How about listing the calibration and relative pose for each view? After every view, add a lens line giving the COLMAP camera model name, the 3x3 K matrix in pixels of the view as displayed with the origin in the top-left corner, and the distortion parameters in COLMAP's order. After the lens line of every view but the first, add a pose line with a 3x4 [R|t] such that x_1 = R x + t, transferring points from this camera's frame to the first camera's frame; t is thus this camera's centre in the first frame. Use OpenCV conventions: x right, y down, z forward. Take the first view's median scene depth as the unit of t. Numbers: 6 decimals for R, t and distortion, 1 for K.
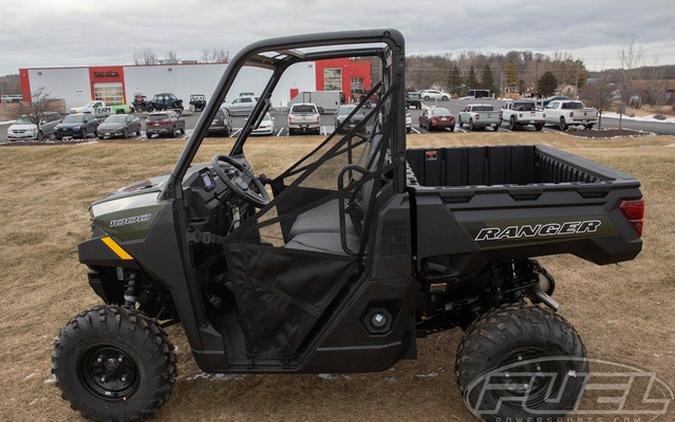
lens RADIAL K [[552.8, 0, 320.0], [0, 552.8, 210.0], [0, 0, 1]] dist [-0.088073, 0.003862]
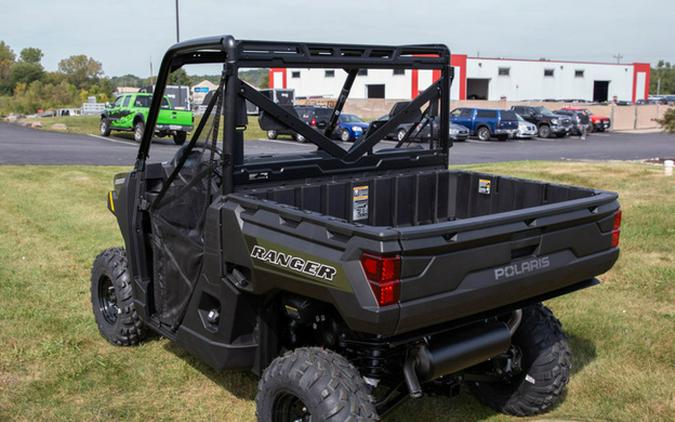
lens RADIAL K [[730.4, 0, 335.8], [0, 730.4, 224.7], [0, 0, 1]] dist [-0.015744, -0.007428]
pose [[0.645527, 0.203316, -0.736178, 0.091907], [-0.209870, 0.974029, 0.084979, -0.009671], [0.734336, 0.099645, 0.671432, 0.017737]]
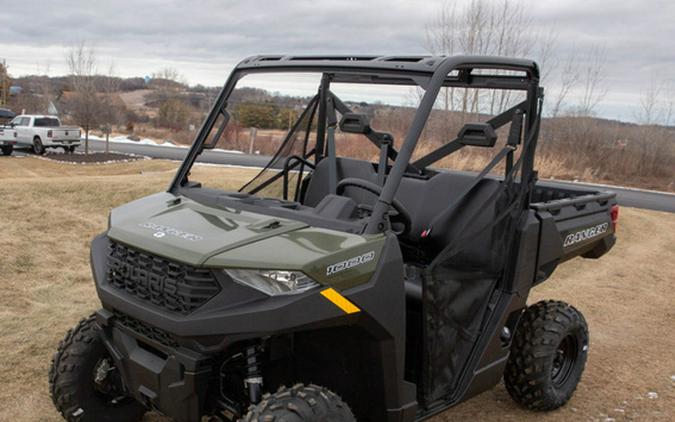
lens RADIAL K [[730.4, 0, 335.8], [0, 730.4, 224.7], [0, 0, 1]] dist [-0.015744, -0.007428]
pose [[0.635919, -0.063143, 0.769168, -0.088436], [0.101149, 0.994869, -0.001954, -0.002703], [-0.765098, 0.079043, 0.639044, 0.025673]]
